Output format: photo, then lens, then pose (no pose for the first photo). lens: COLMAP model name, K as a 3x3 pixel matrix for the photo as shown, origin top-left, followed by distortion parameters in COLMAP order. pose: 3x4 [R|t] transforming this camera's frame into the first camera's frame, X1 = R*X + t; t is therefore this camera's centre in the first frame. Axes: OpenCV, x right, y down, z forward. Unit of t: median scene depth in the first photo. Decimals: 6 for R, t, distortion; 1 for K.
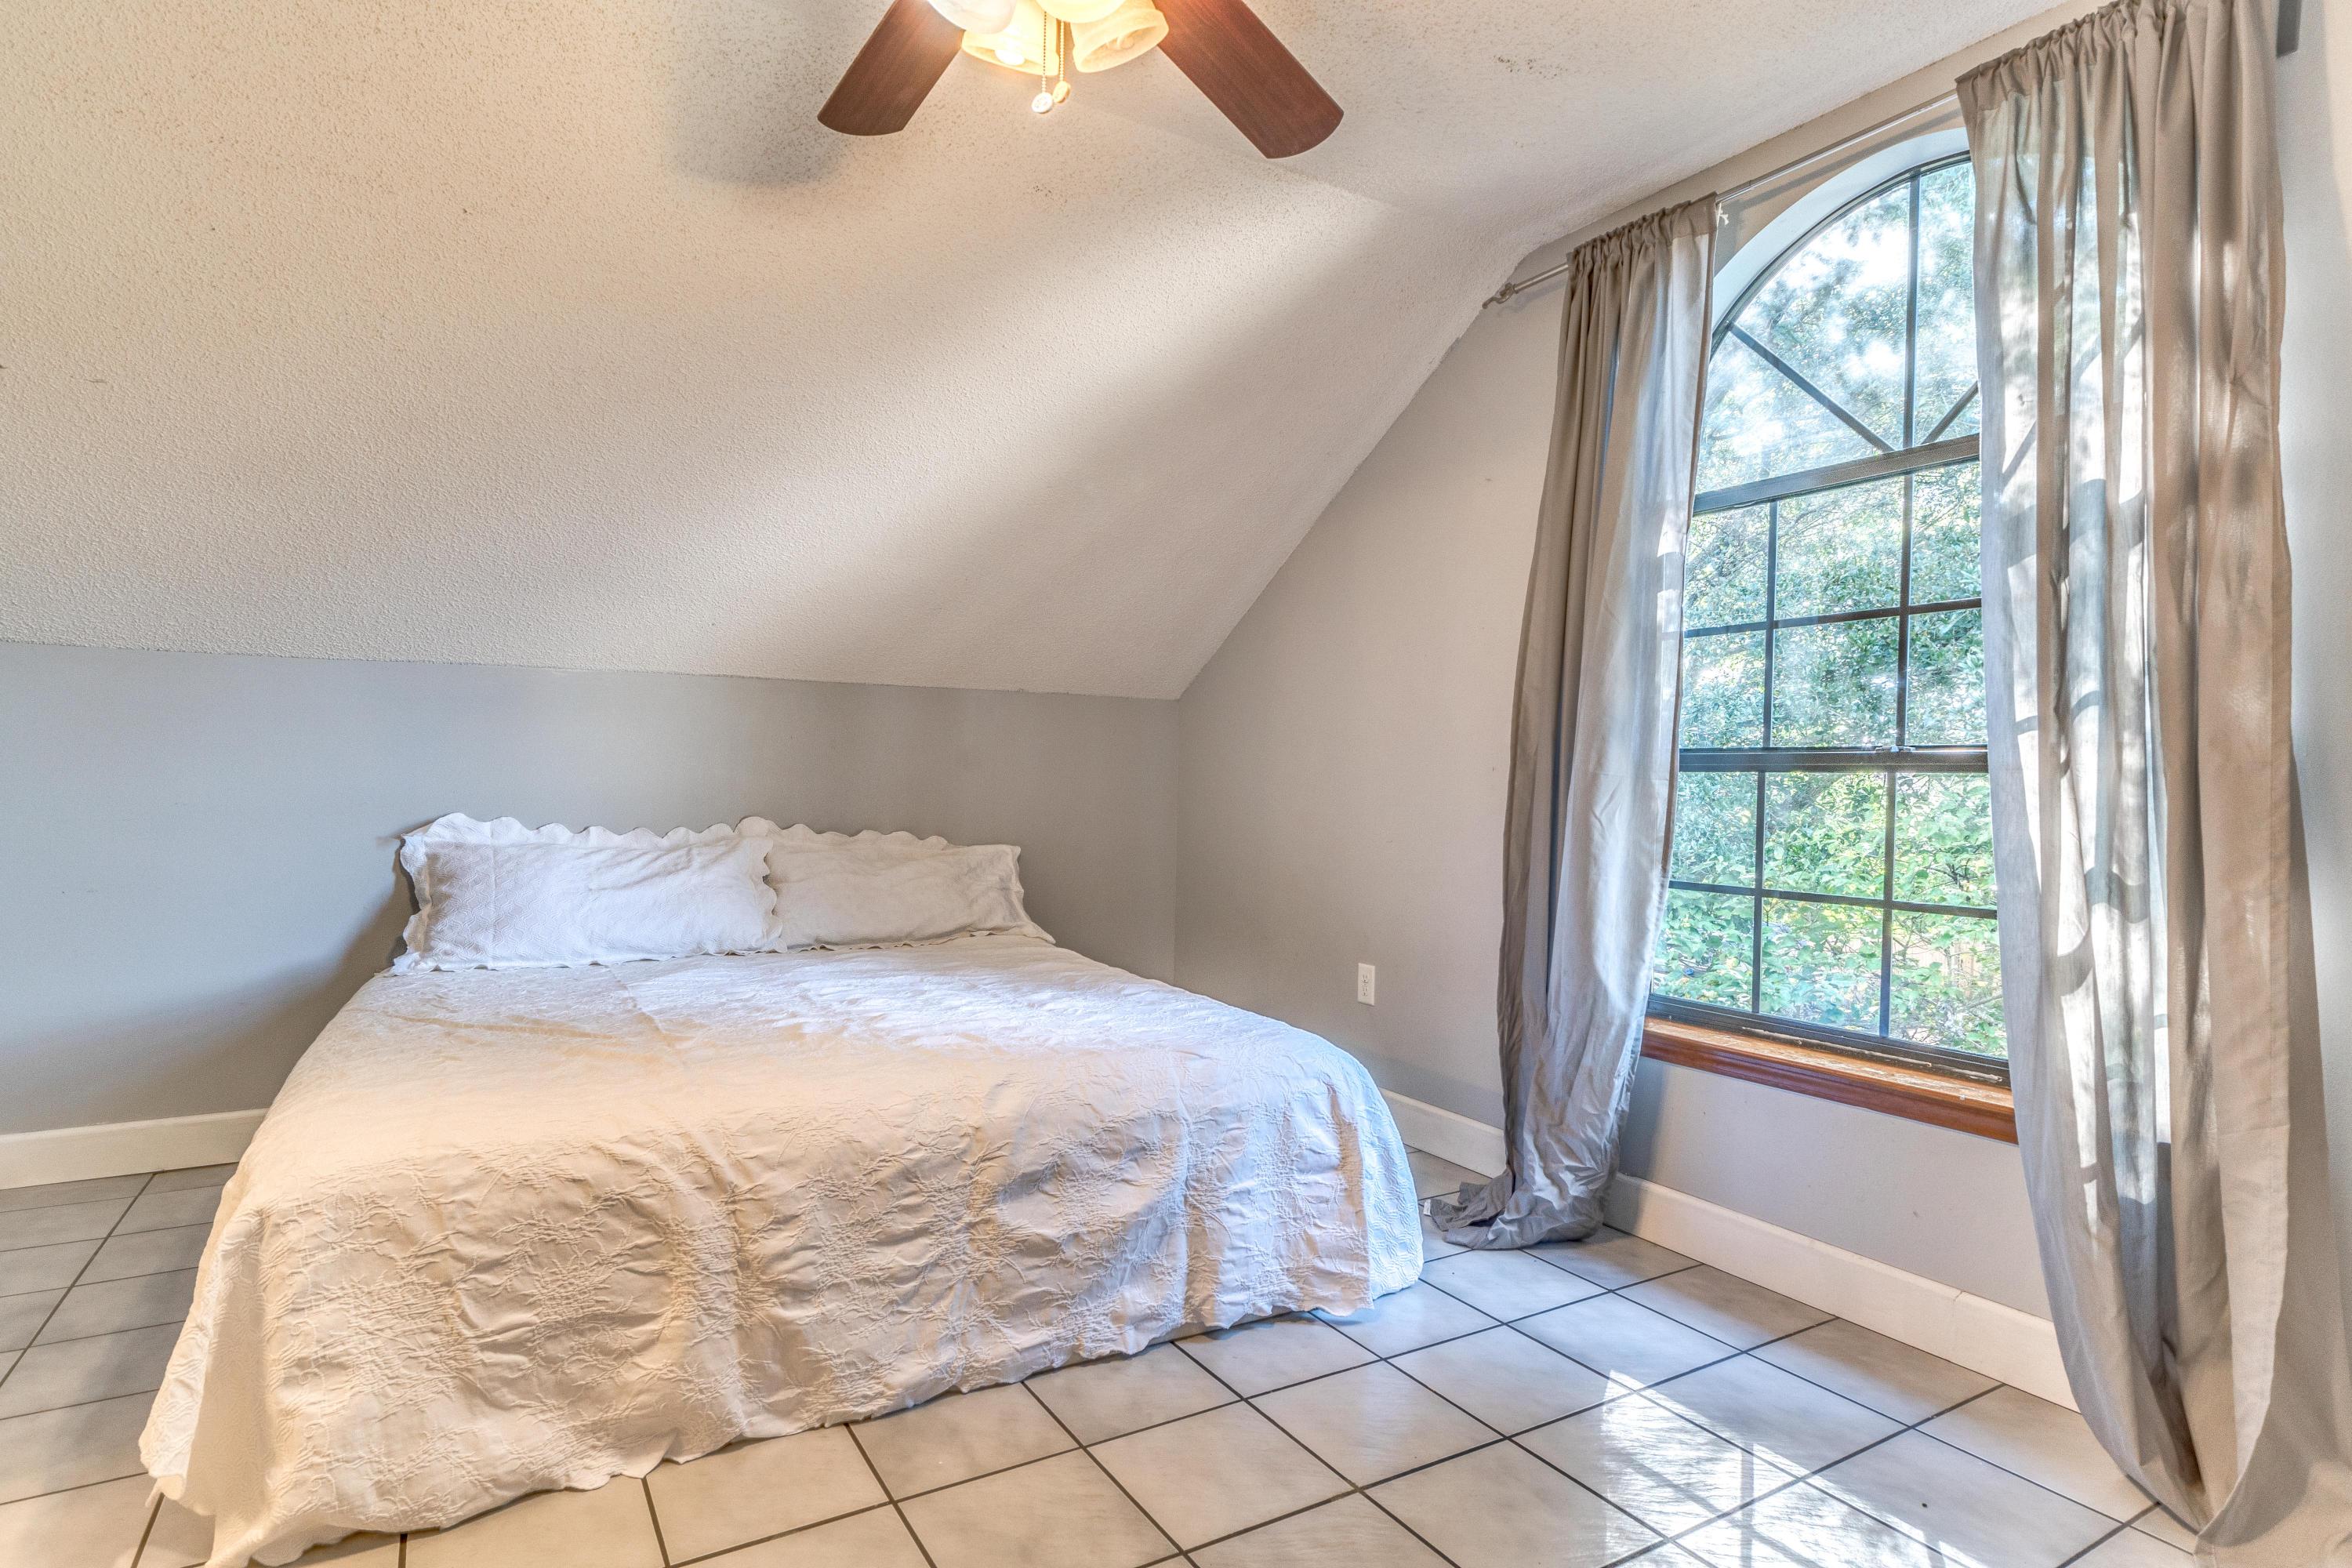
lens RADIAL K [[1226.7, 0, 1171.3], [0, 1226.7, 800.2], [0, 0, 1]] dist [-0.006172, 0.000666]
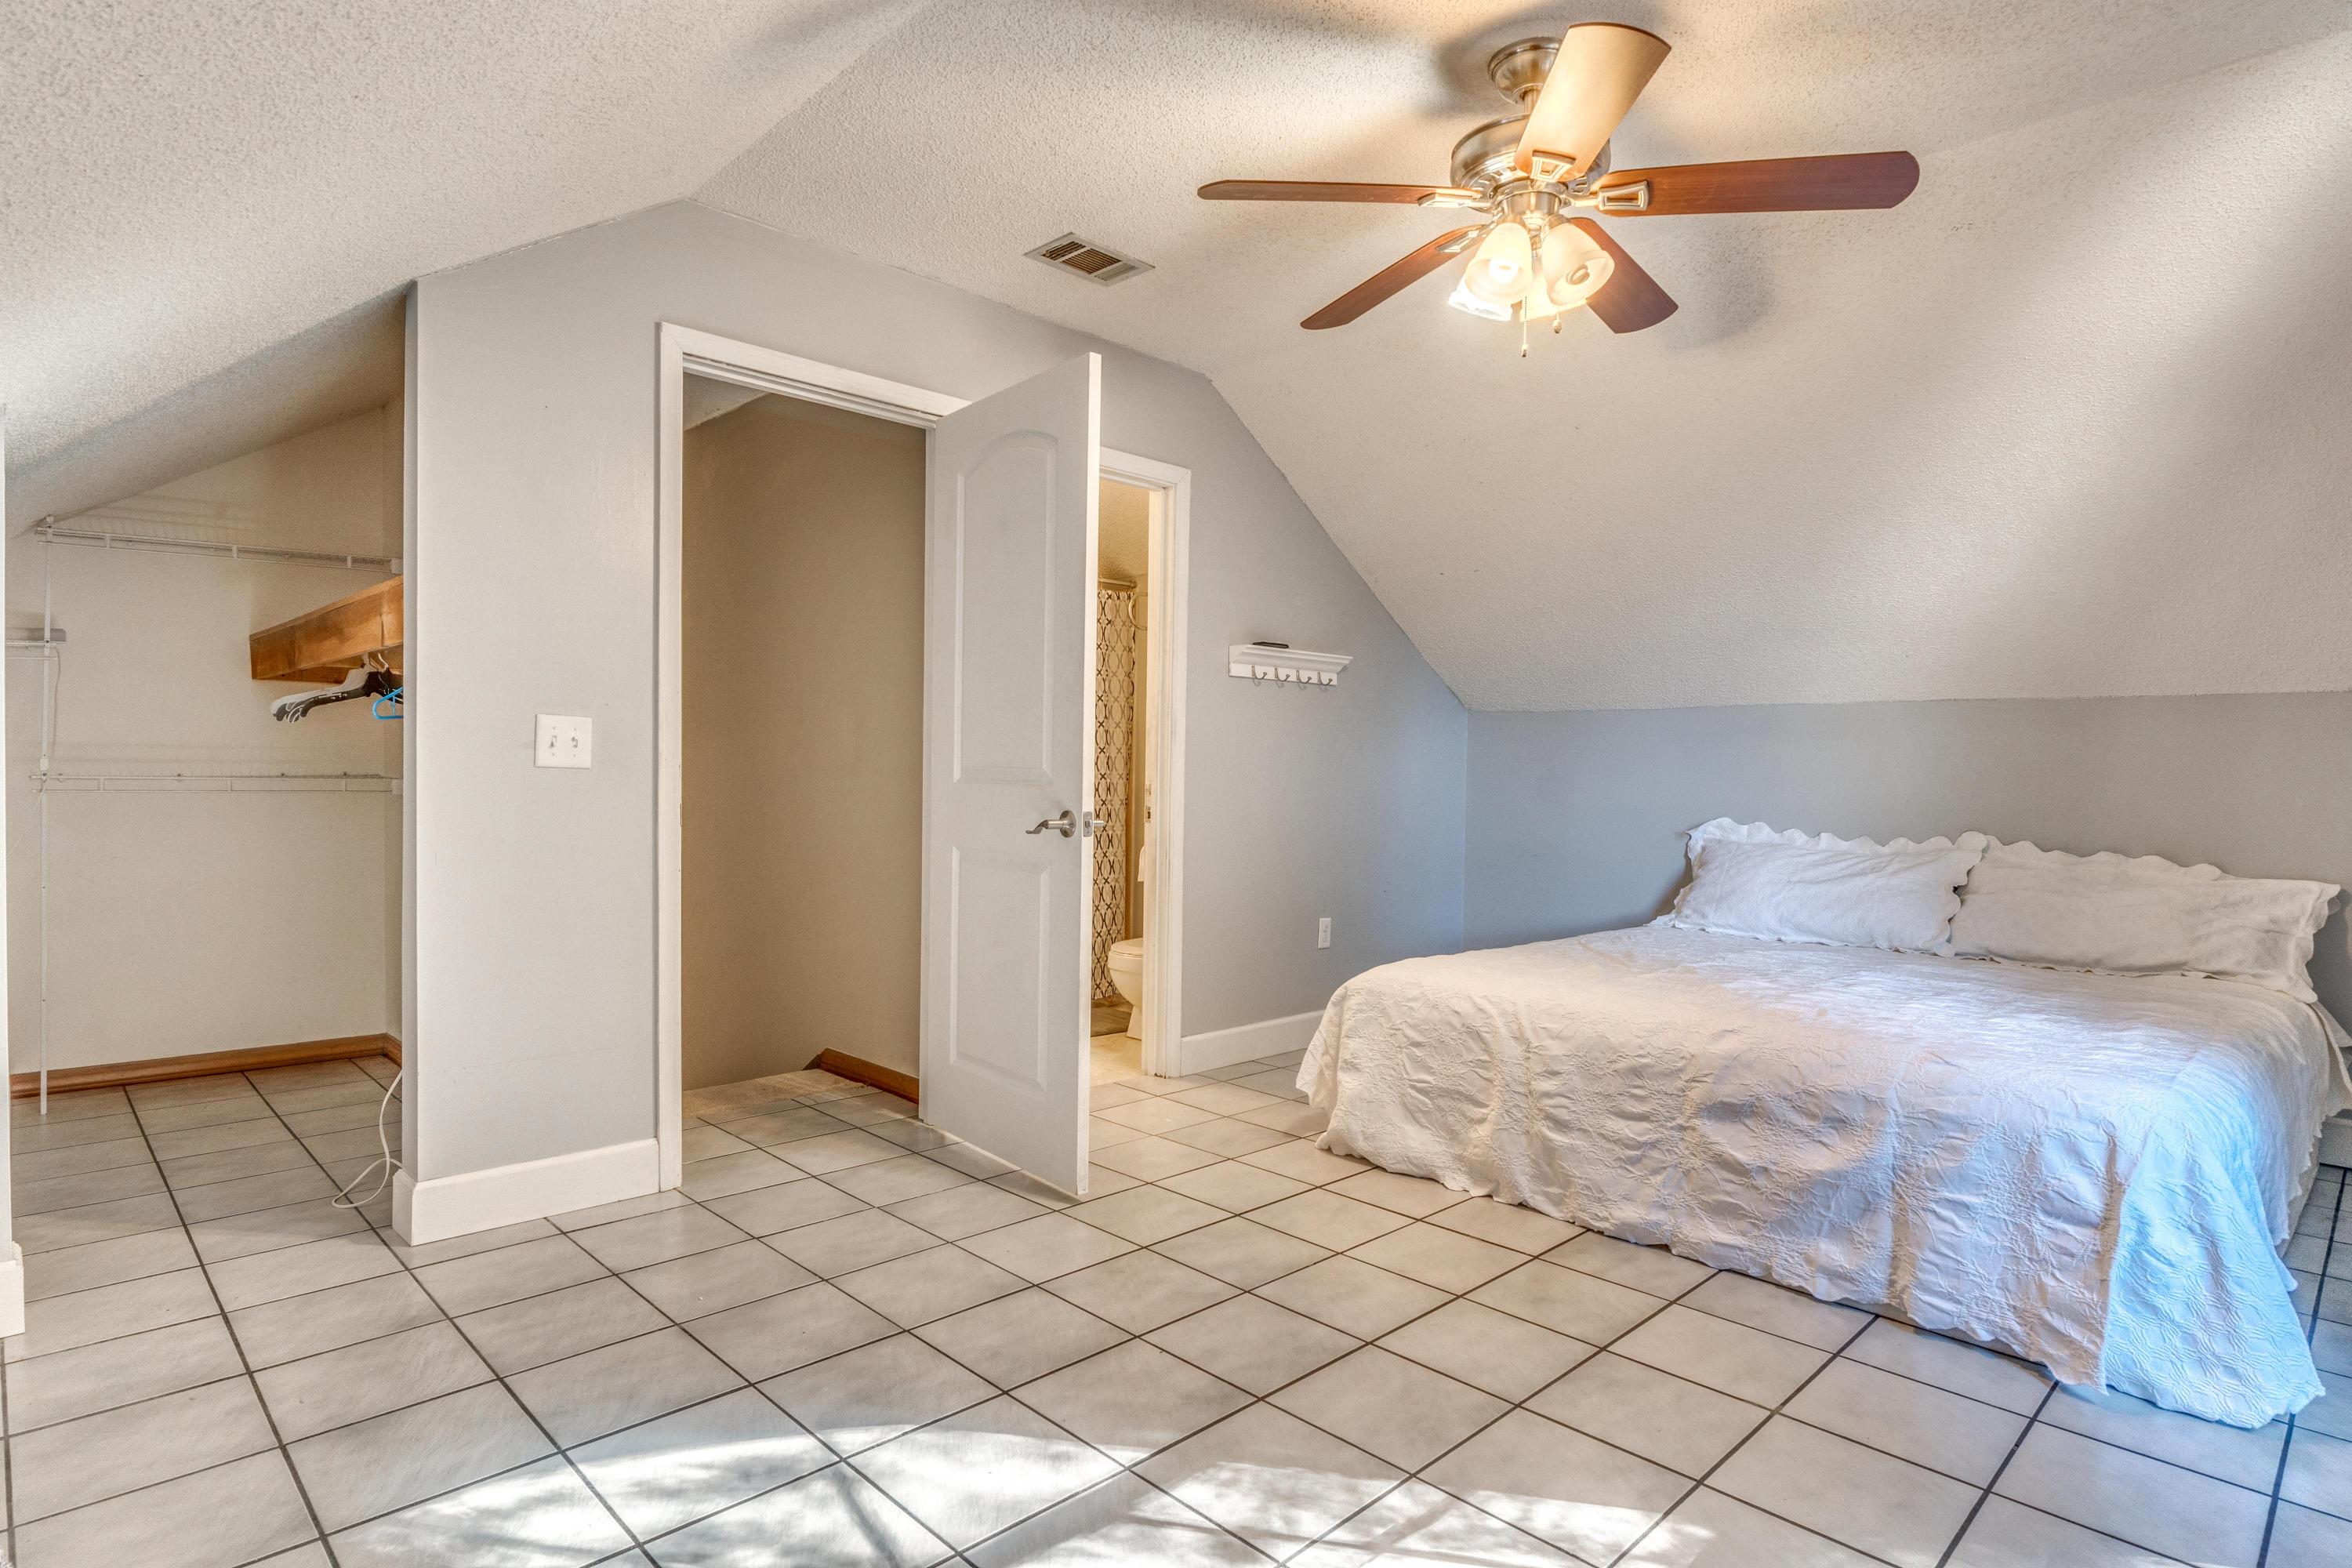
lens RADIAL K [[1226.7, 0, 1183.9], [0, 1226.7, 790.0], [0, 0, 1]] dist [-0.006172, 0.000666]
pose [[0.250727, 0.004346, -0.968048, 0.924608], [-0.035612, 0.999354, -0.004738, 0.012845], [0.967403, 0.035662, 0.250720, 0.142750]]
